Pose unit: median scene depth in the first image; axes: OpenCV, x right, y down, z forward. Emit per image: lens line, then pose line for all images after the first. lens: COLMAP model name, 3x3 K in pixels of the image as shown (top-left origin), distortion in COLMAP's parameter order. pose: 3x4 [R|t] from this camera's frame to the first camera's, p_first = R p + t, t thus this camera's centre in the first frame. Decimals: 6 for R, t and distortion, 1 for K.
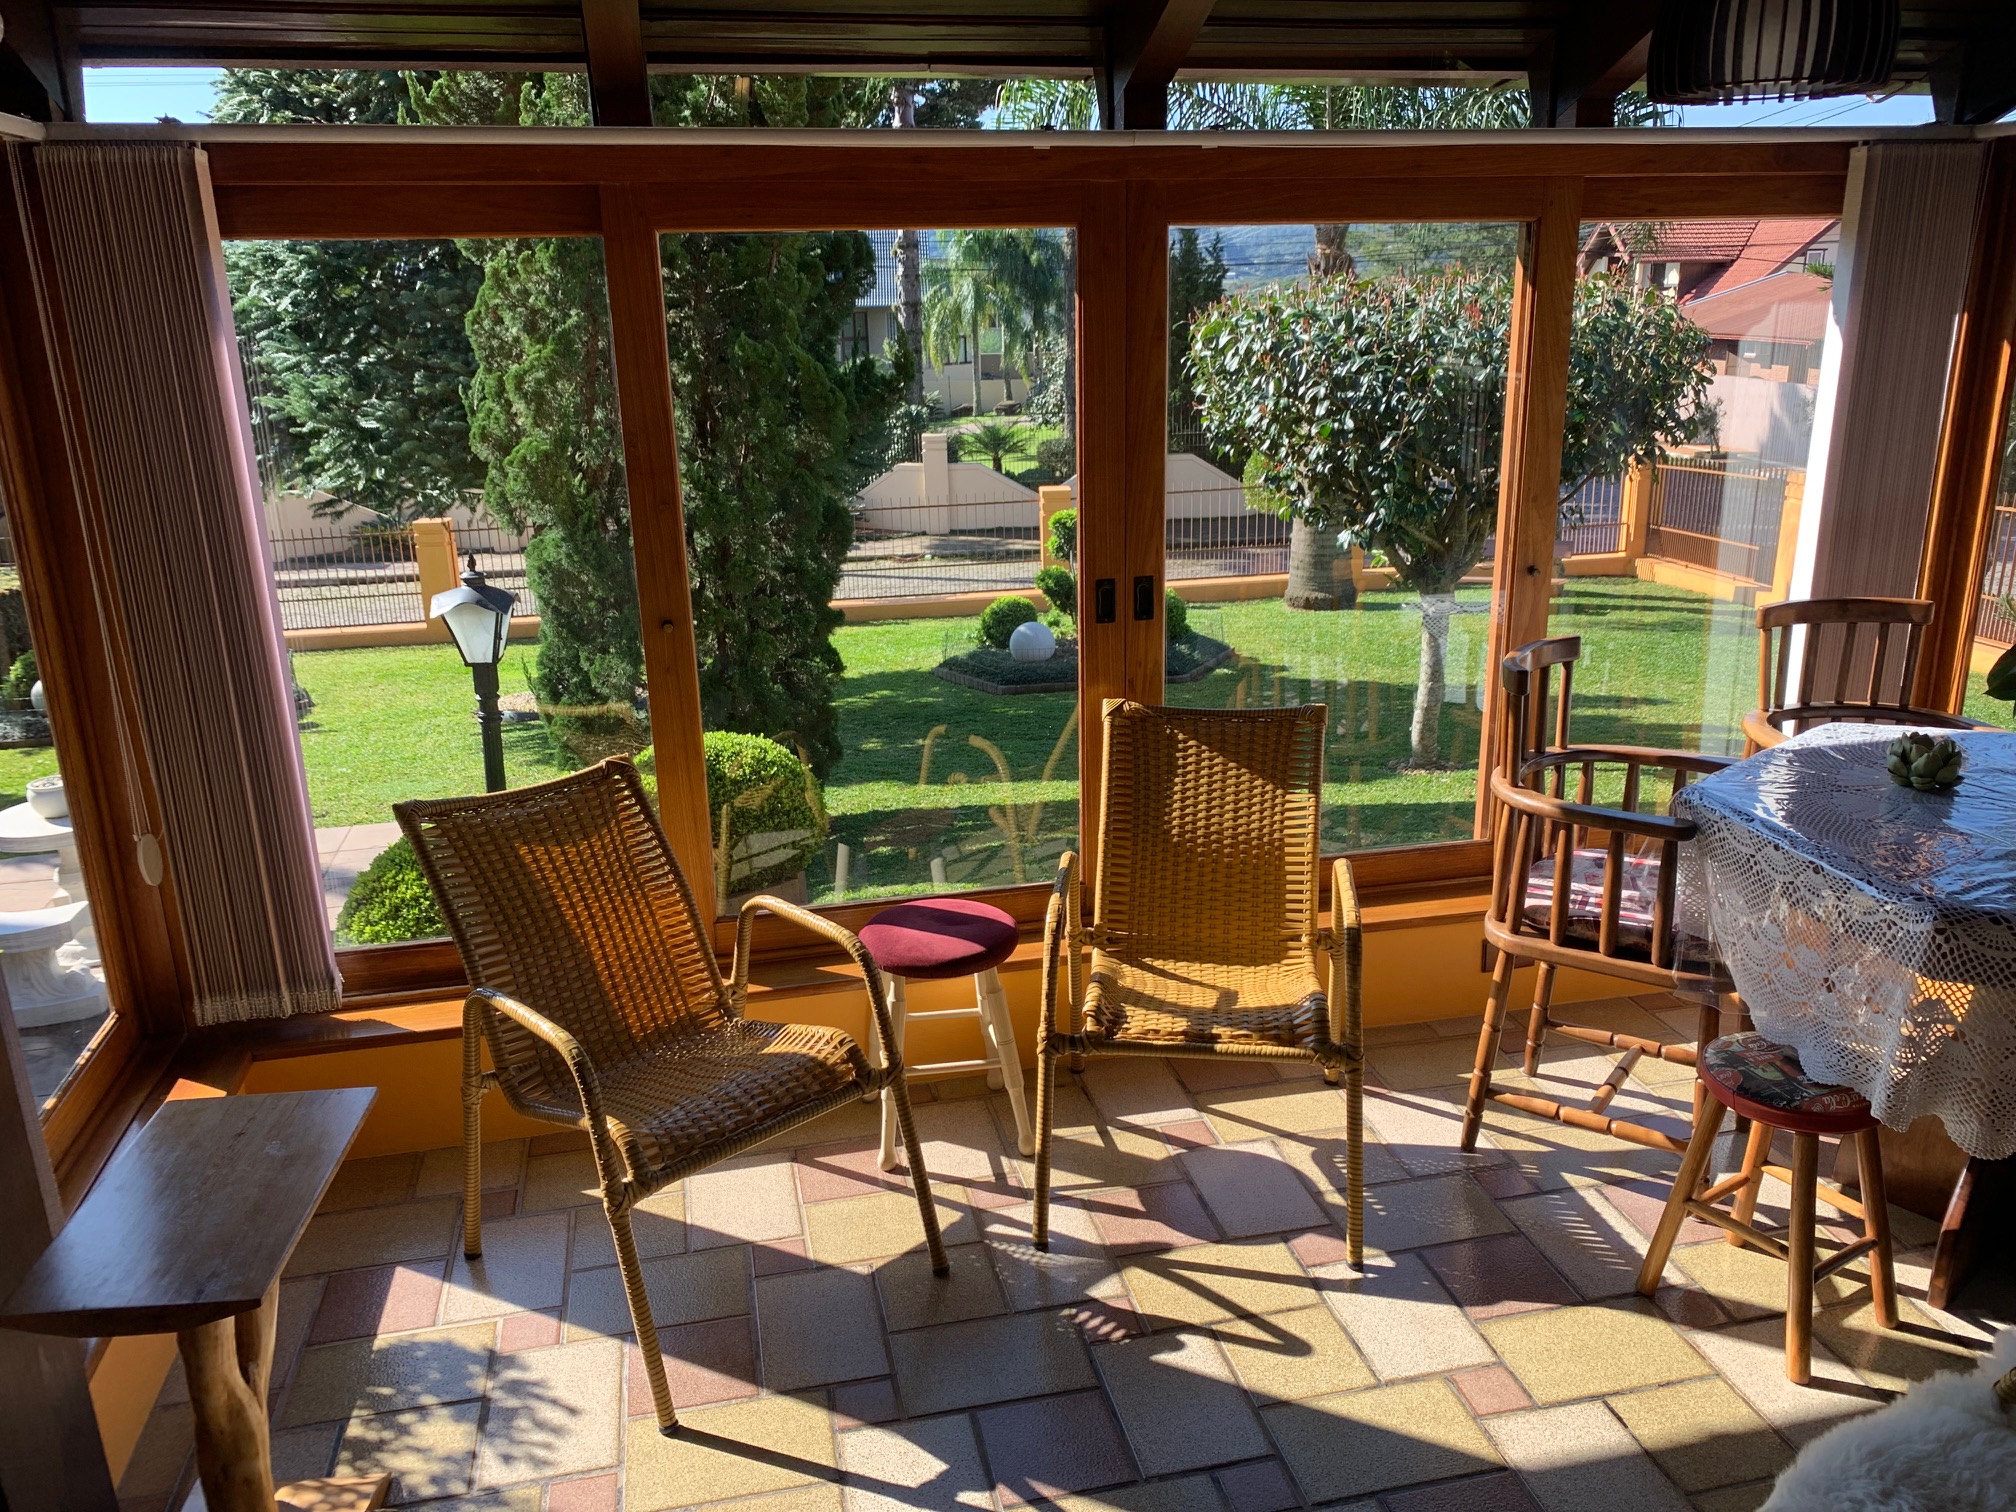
lens RADIAL K [[1535.0, 0, 1035.7], [0, 1535.0, 768.7], [0, 0, 1]] dist [0.029716, -0.057763]
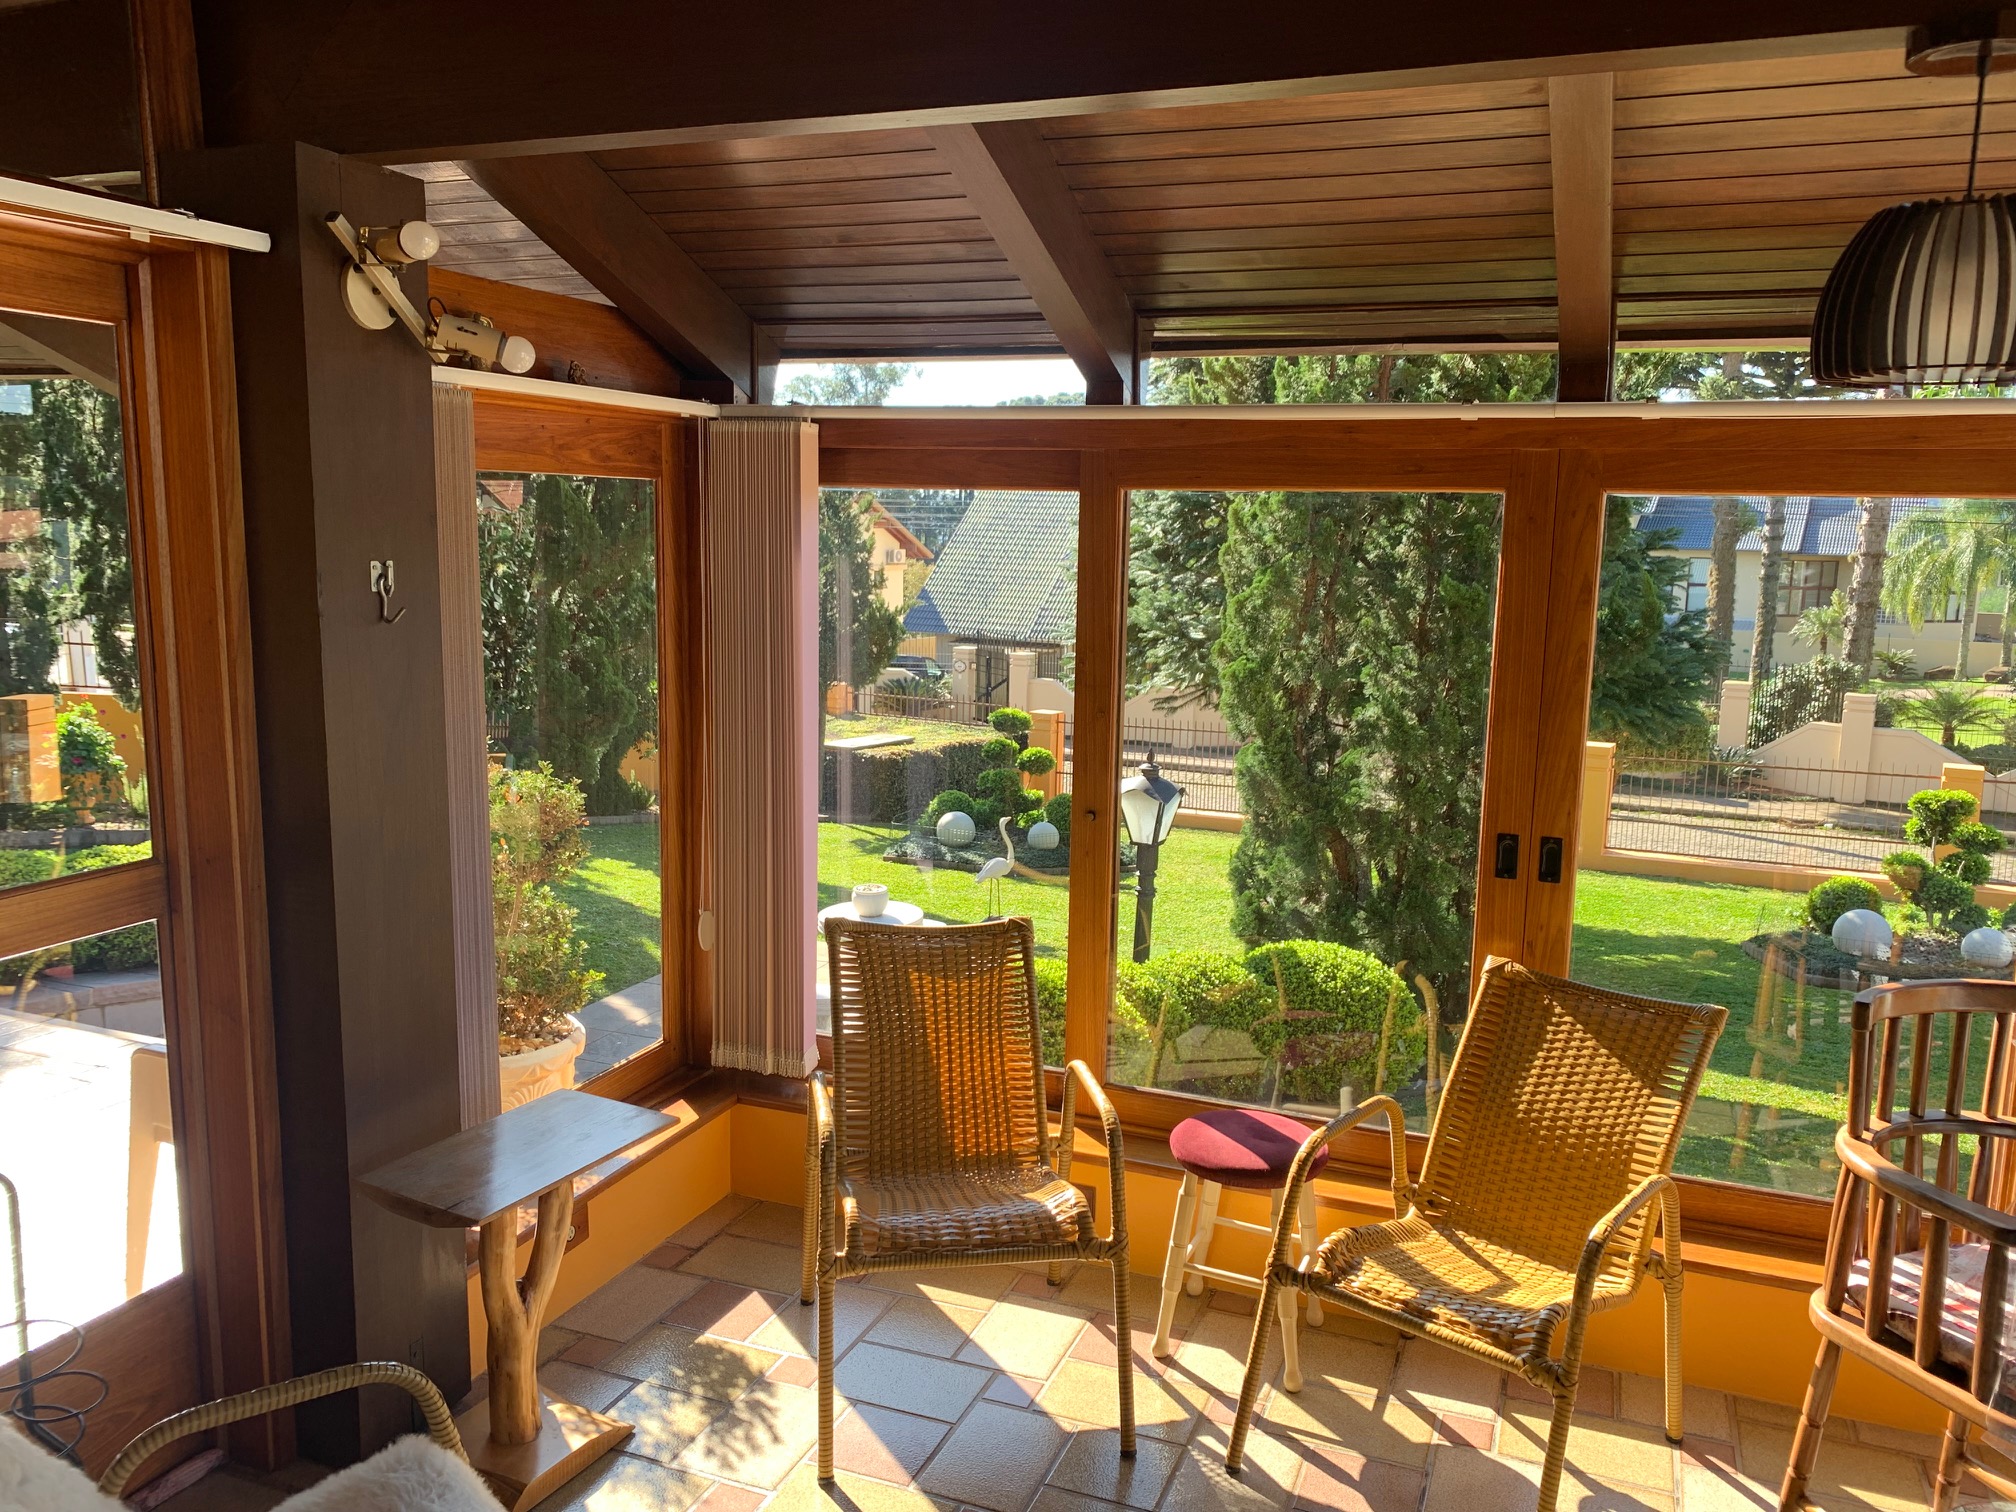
lens RADIAL K [[1535.0, 0, 1036.8], [0, 1535.0, 767.4], [0, 0, 1]] dist [0.029716, -0.057763]
pose [[0.826175, 0.123161, -0.549787, 0.332116], [-0.201389, 0.975902, -0.084013, -0.022442], [0.526191, 0.180130, 0.831069, 0.015418]]
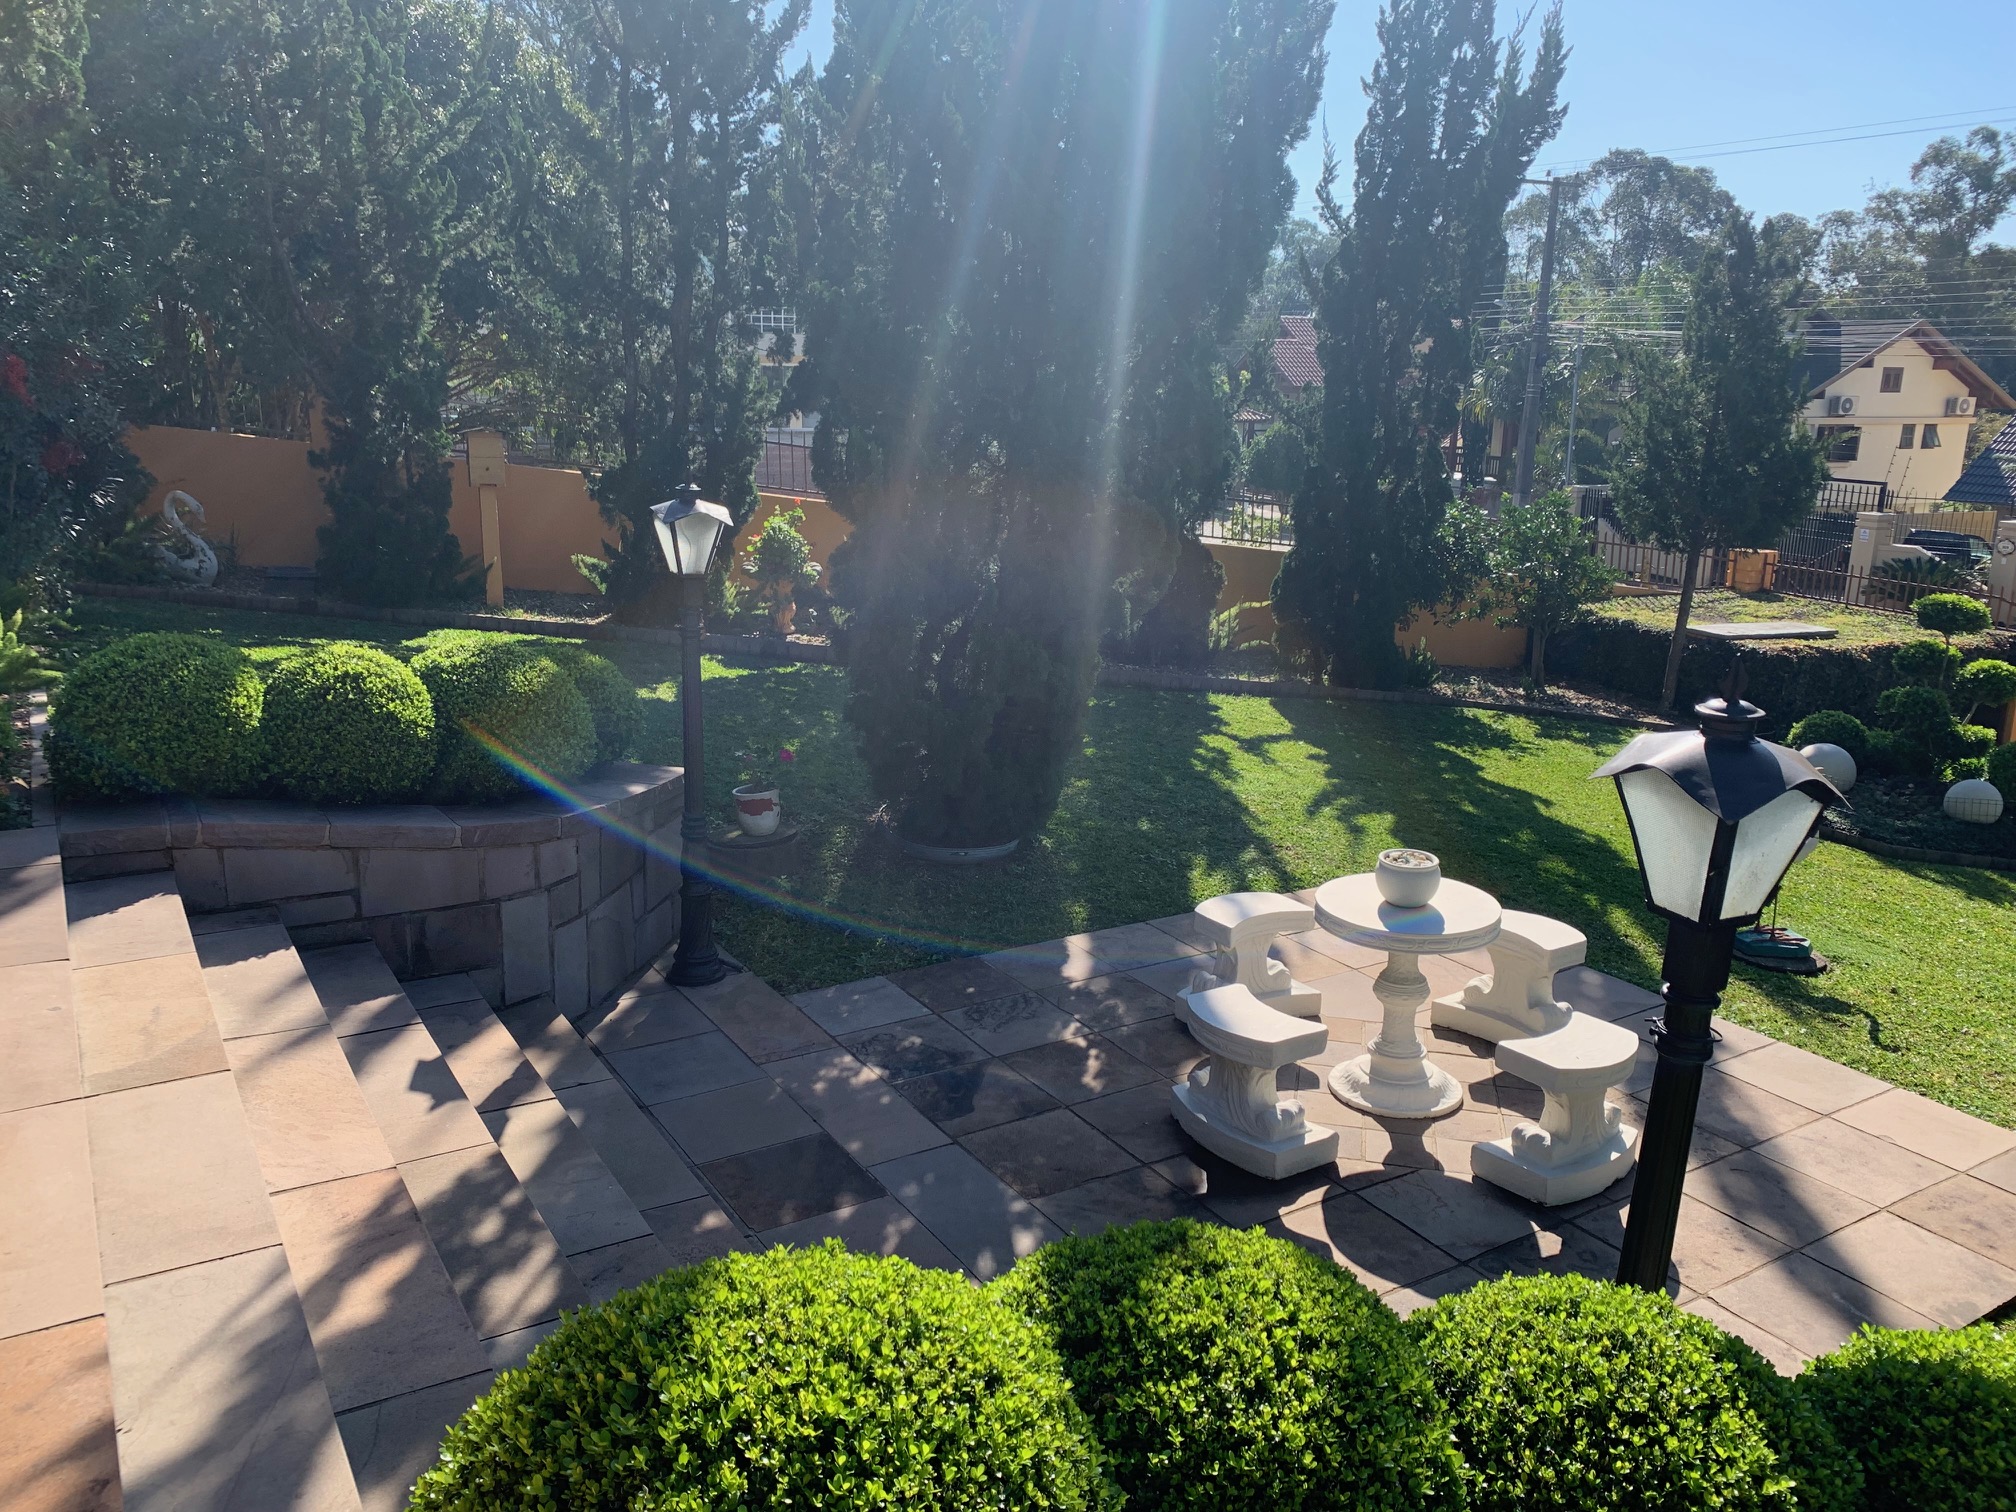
lens RADIAL K [[1535.0, 0, 991.2], [0, 1535.0, 757.7], [0, 0, 1]] dist [0.029716, -0.057763]
pose [[0.300482, 0.258436, -0.918108, -0.073166], [-0.302418, 0.938739, 0.165266, -0.211977], [0.904574, 0.227992, 0.360230, 1.163471]]
